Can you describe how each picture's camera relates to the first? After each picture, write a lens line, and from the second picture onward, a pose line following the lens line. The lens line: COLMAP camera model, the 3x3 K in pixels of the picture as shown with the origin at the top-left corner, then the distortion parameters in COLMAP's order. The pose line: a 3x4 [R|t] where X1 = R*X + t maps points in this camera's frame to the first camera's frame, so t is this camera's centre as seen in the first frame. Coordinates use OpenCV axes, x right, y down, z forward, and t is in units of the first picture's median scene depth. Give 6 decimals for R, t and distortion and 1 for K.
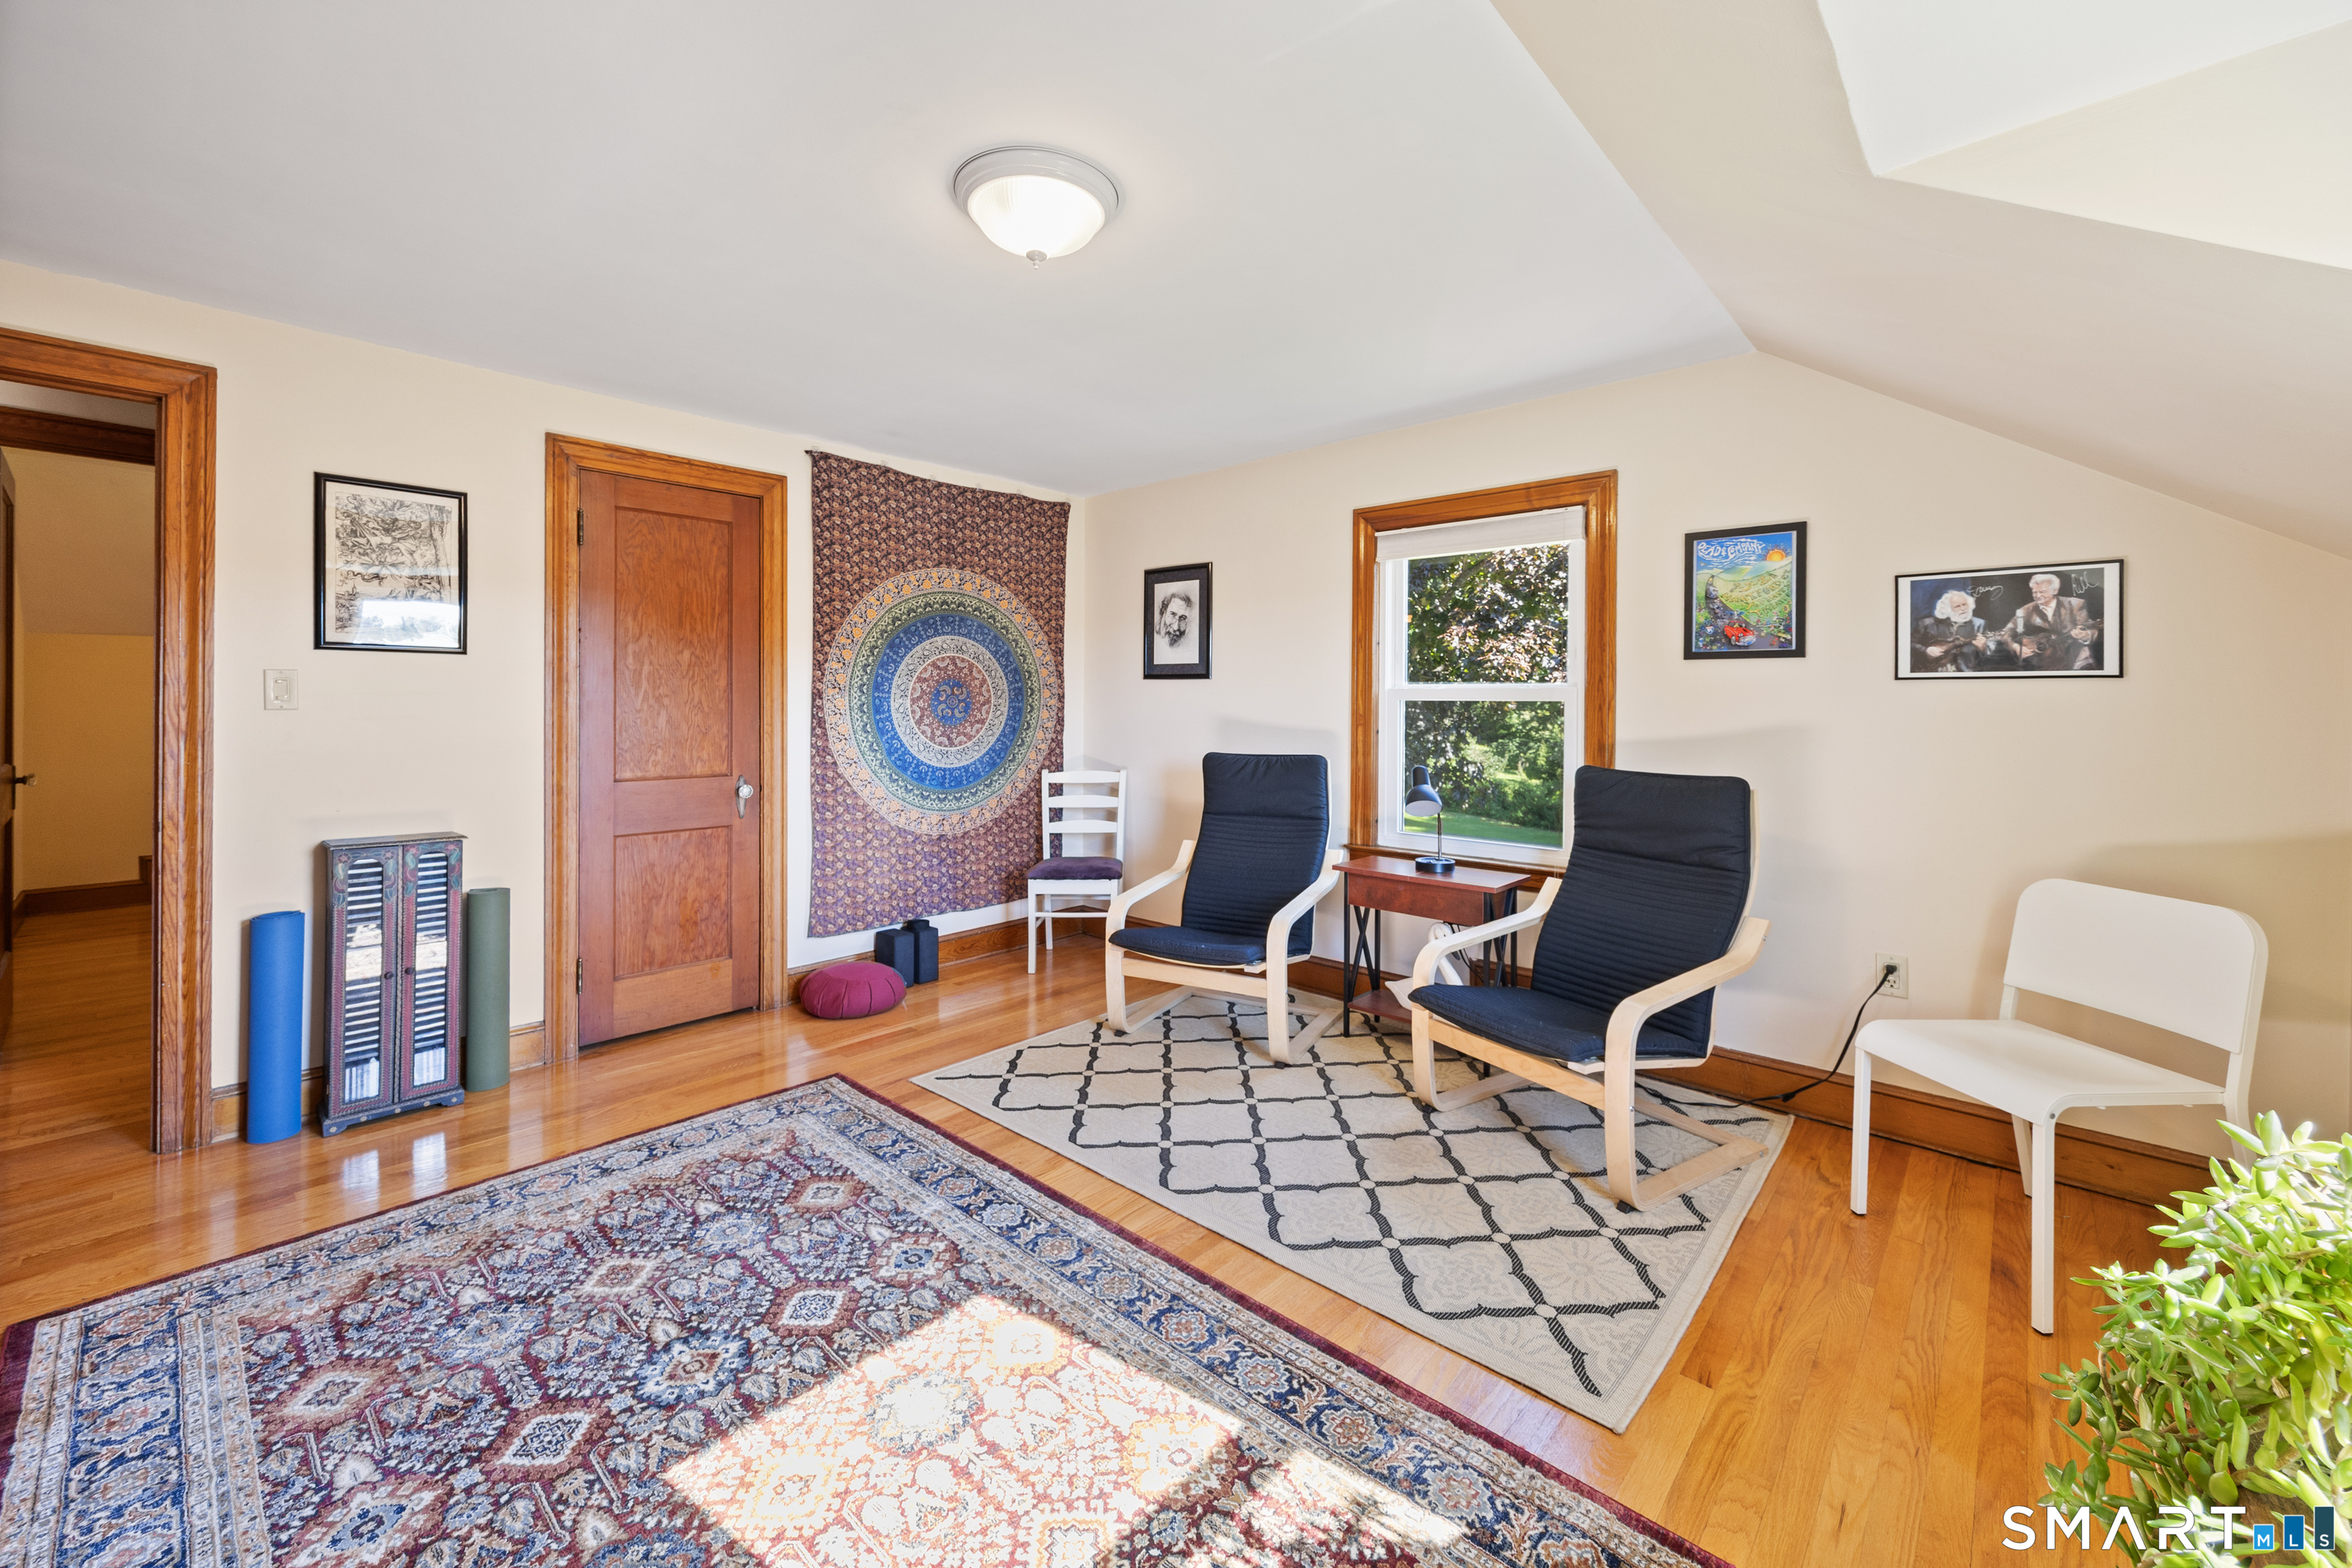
lens RADIAL K [[928.0, 0, 1177.8], [0, 928.0, 701.7], [0, 0, 1]] dist [-0.000360, 0.000154]
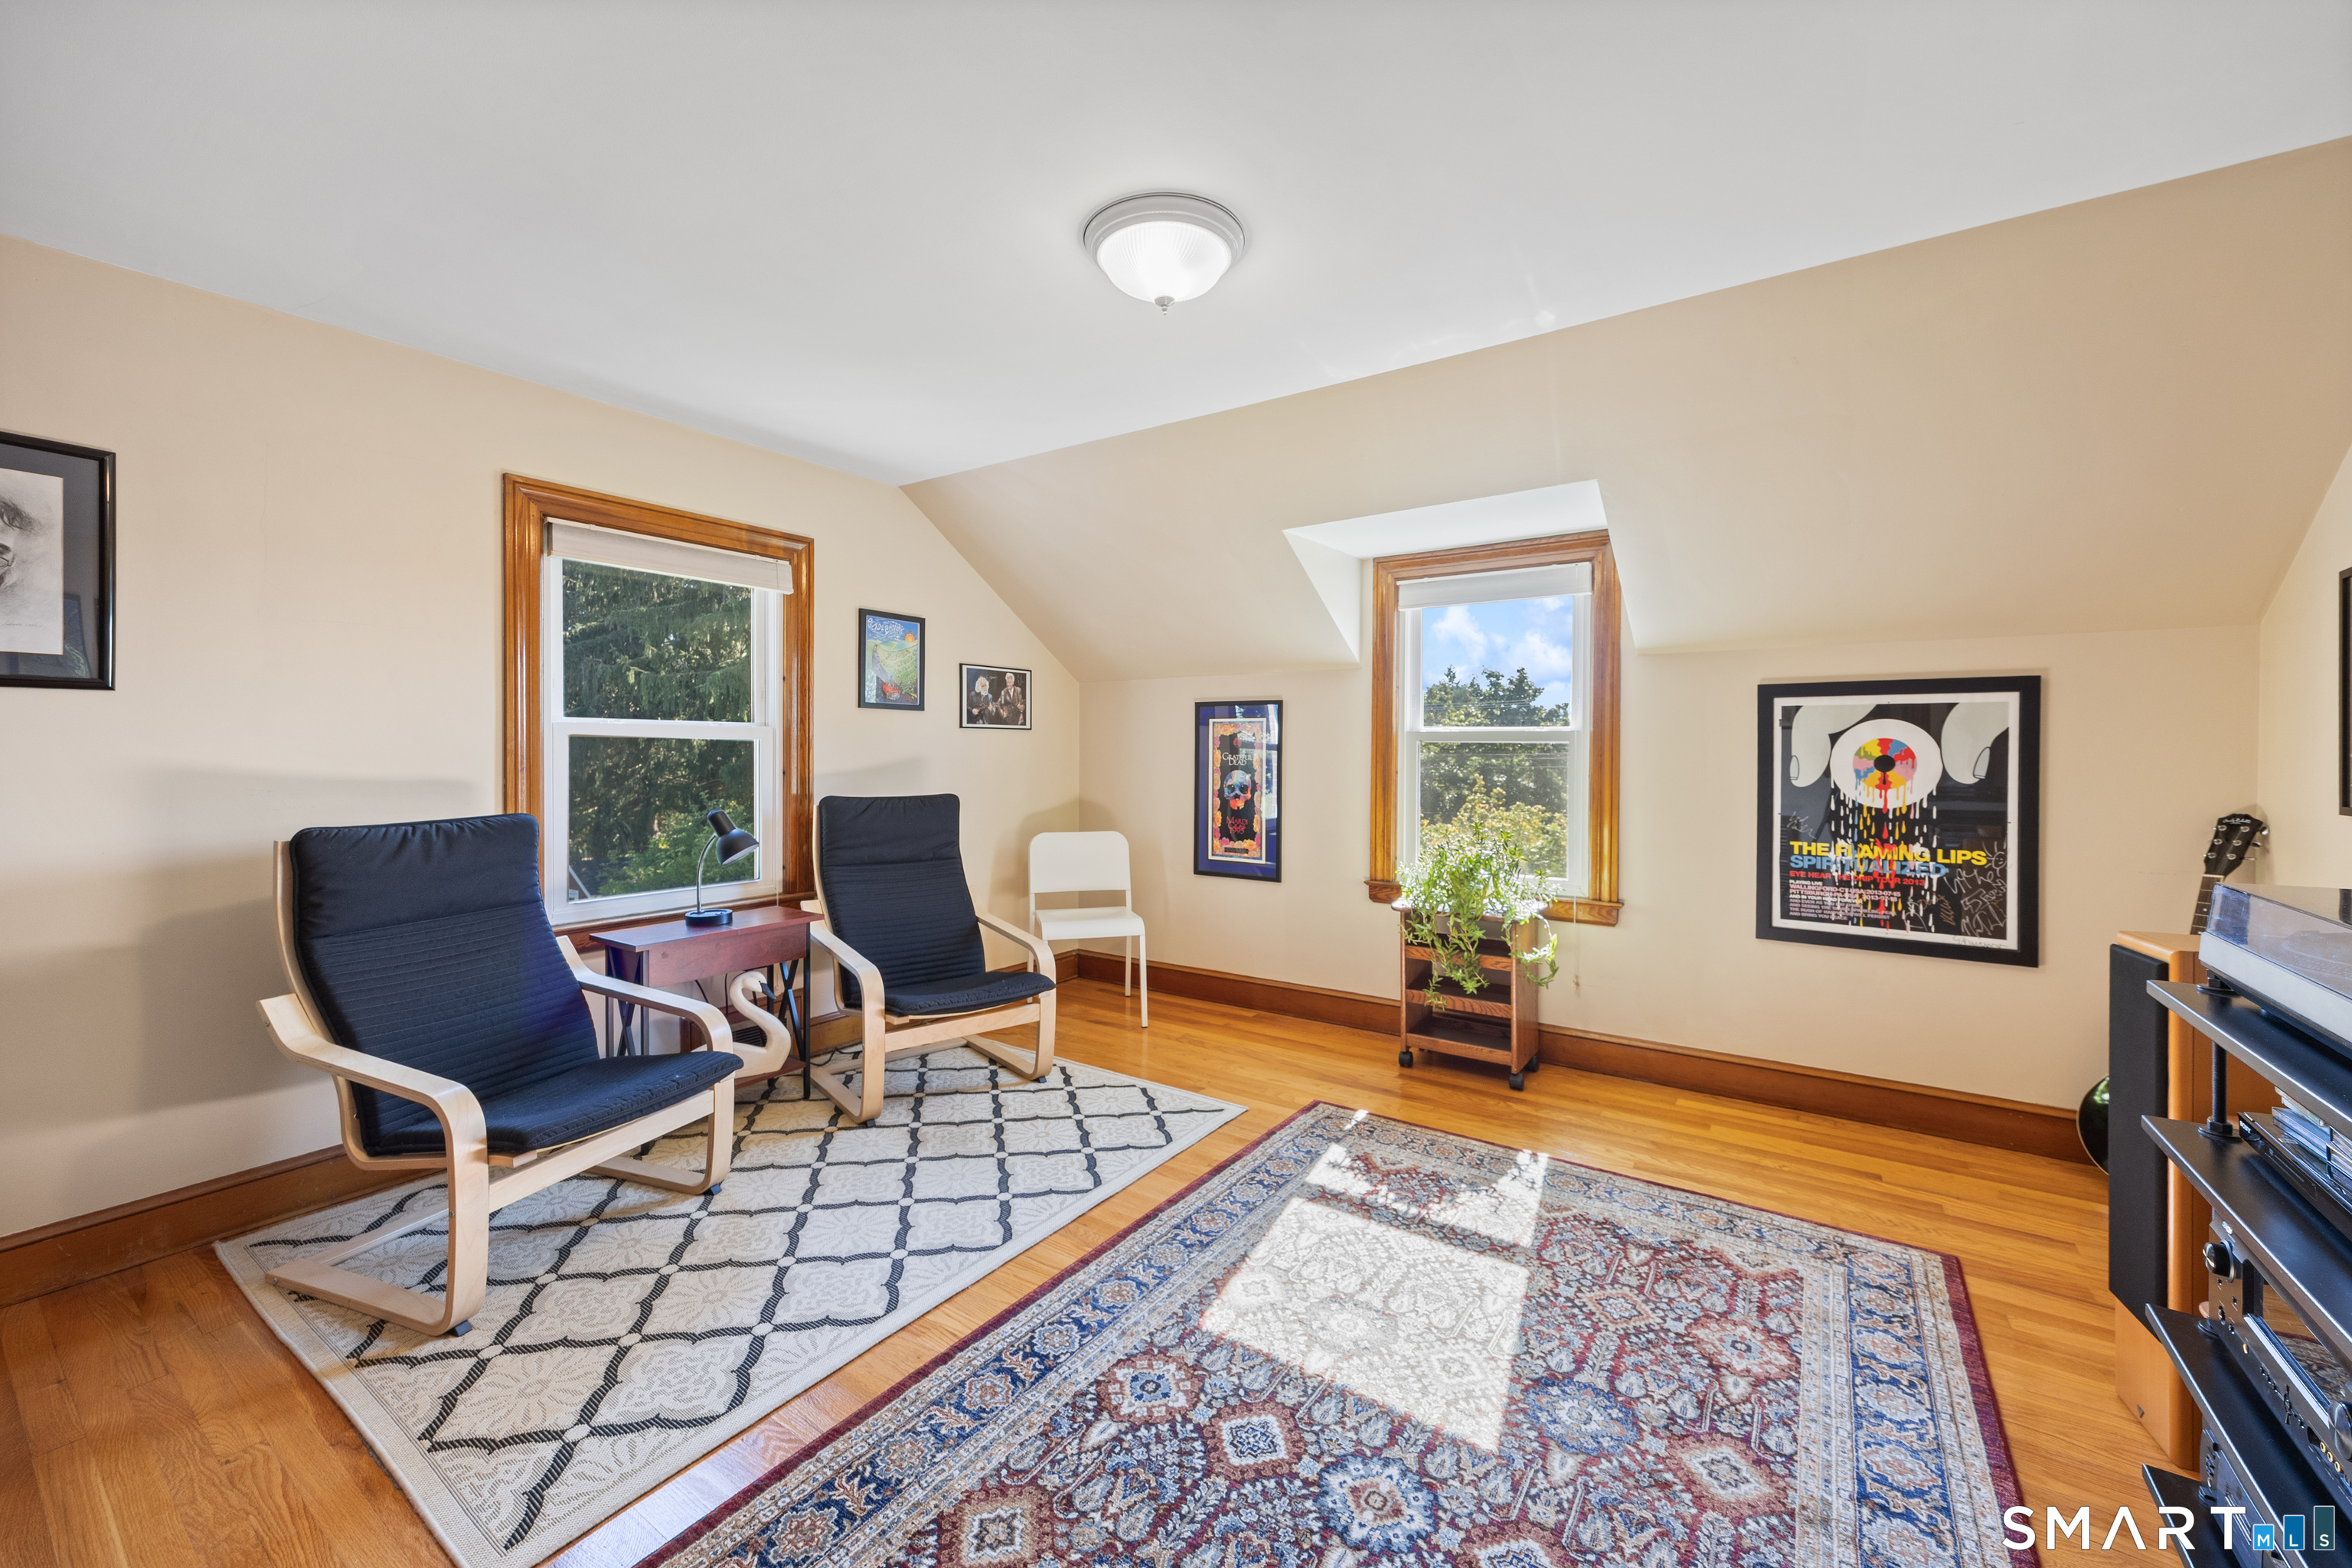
lens RADIAL K [[924.8, 0, 1181.3], [0, 924.8, 739.0], [0, 0, 1]] dist [-0.001644, -0.000061]
pose [[-0.130448, 0.005839, 0.991438, -1.084902], [-0.002884, 0.999976, -0.006268, 0.005934], [-0.991451, -0.003677, -0.130428, 1.032777]]
